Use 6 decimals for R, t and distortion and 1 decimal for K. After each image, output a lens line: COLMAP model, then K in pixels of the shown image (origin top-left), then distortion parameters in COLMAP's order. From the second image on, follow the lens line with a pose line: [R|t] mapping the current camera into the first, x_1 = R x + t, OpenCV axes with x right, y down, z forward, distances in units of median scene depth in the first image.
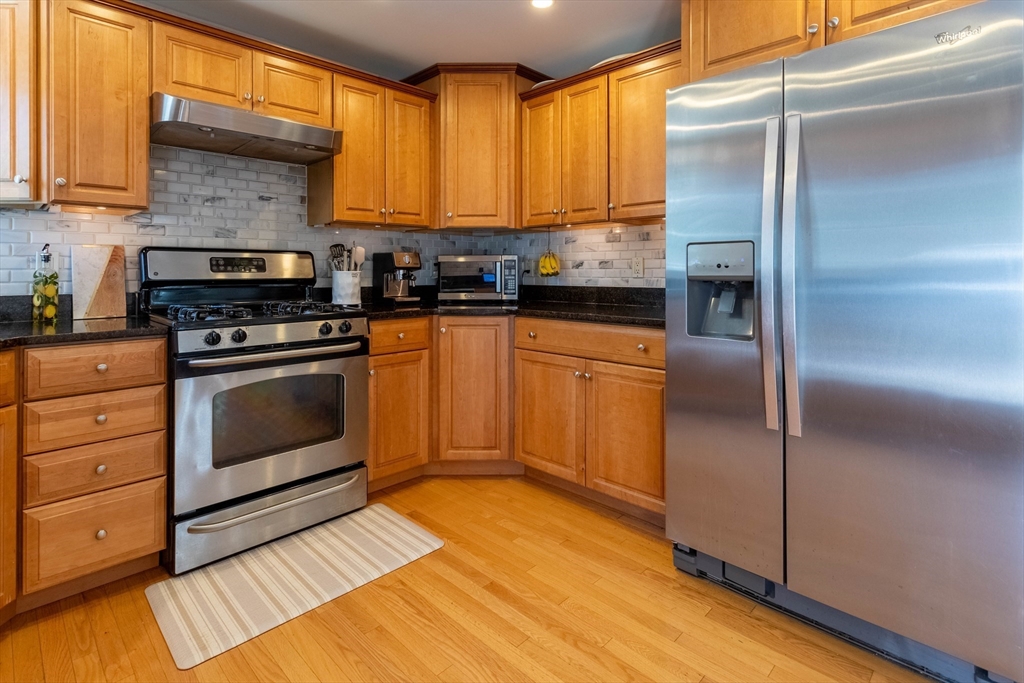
lens RADIAL K [[499.9, 0, 514.0], [0, 499.9, 269.4], [0, 0, 1]] dist [0.002242, 0.000833]
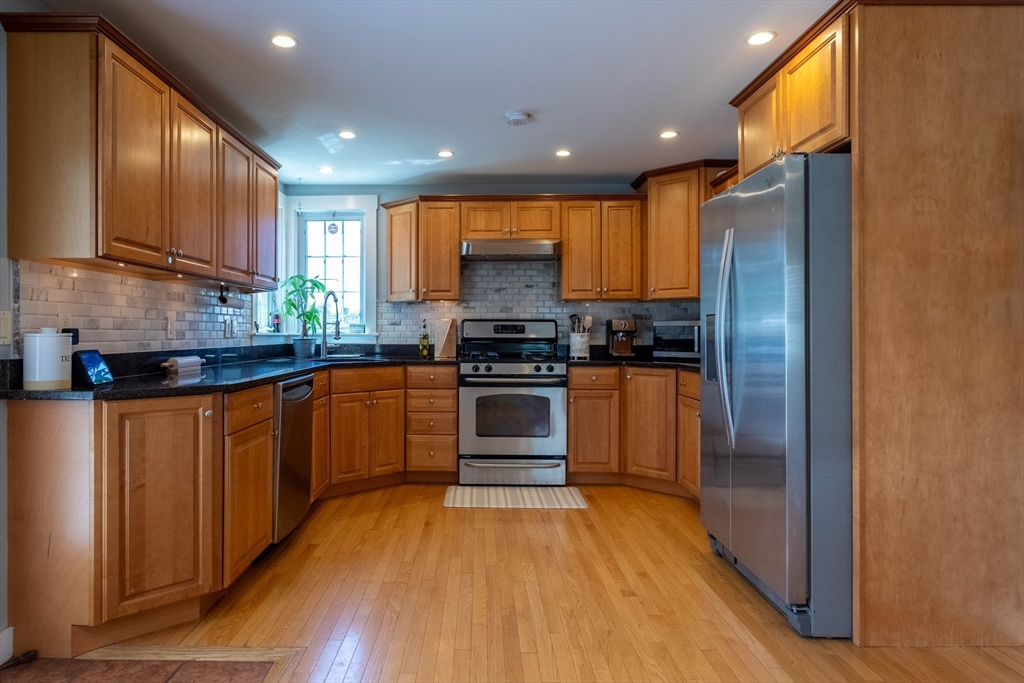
lens RADIAL K [[618.2, 0, 509.8], [0, 618.2, 330.1], [0, 0, 1]] dist [-0.000564, 0.000100]
pose [[0.730216, 0.001105, -0.683216, 0.877106], [-0.001325, 0.999999, 0.000202, -0.006587], [0.683216, 0.000757, 0.730216, -0.507597]]
